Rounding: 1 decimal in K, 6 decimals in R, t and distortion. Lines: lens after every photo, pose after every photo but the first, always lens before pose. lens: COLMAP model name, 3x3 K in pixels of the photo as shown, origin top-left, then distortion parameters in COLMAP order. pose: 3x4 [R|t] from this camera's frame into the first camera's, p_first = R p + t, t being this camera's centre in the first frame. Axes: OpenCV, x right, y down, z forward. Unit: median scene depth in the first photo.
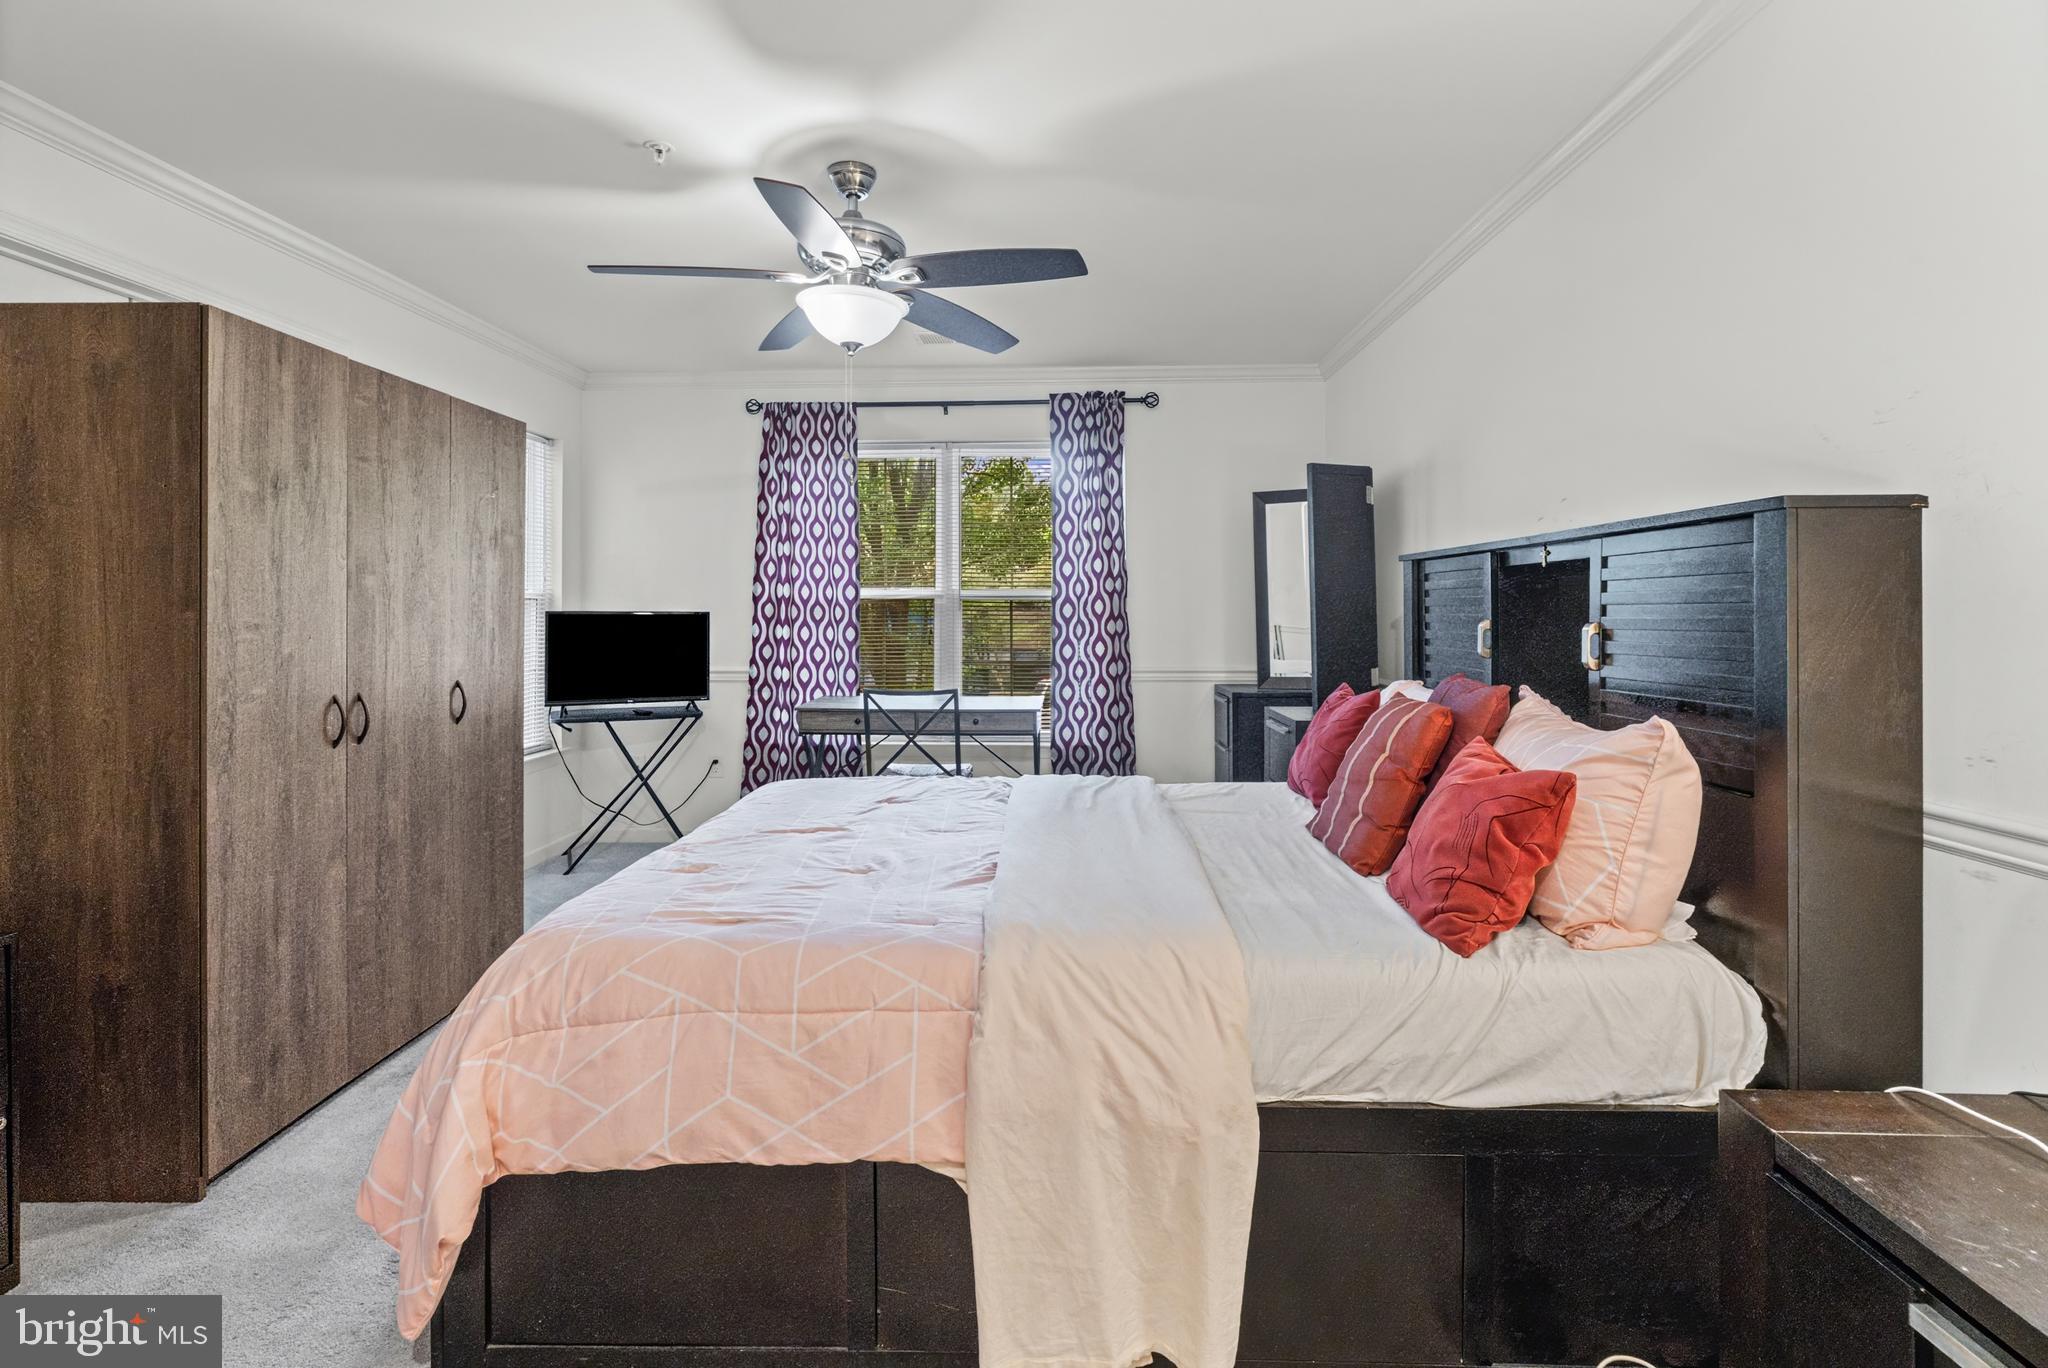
lens RADIAL K [[909.3, 0, 952.9], [0, 909.3, 596.7], [0, 0, 1]] dist [-0.009790, -0.000098]
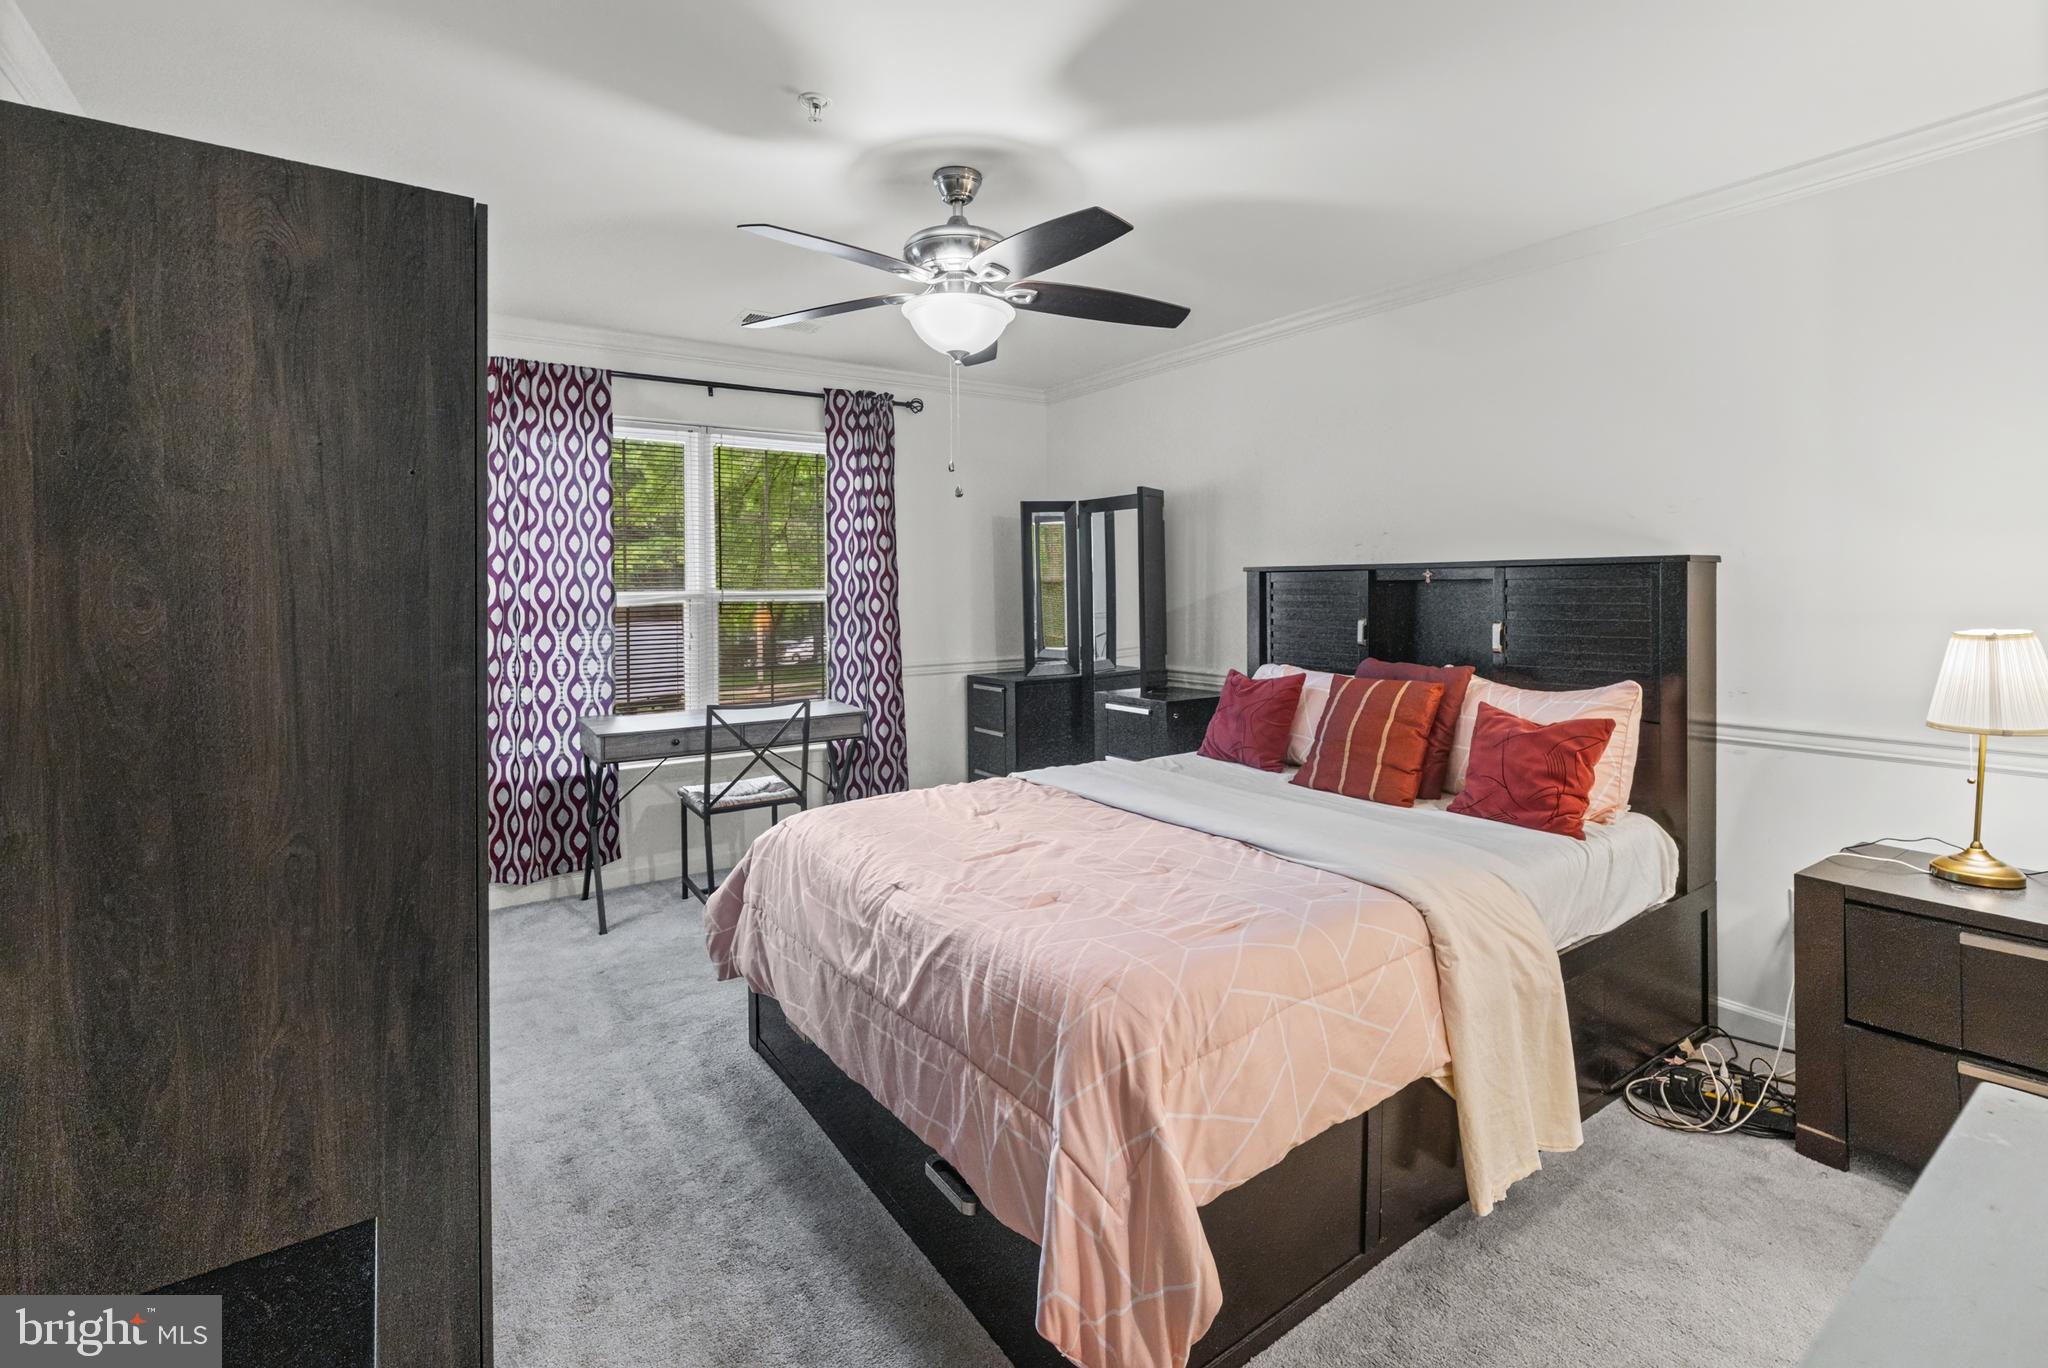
lens RADIAL K [[915.9, 0, 1028.9], [0, 915.9, 593.7], [0, 0, 1]] dist [-0.006034, 0.000202]
pose [[0.811225, -0.009058, 0.584664, -0.293851], [0.001522, 0.999909, 0.013380, -0.014840], [-0.584732, -0.009964, 0.811165, 0.071111]]
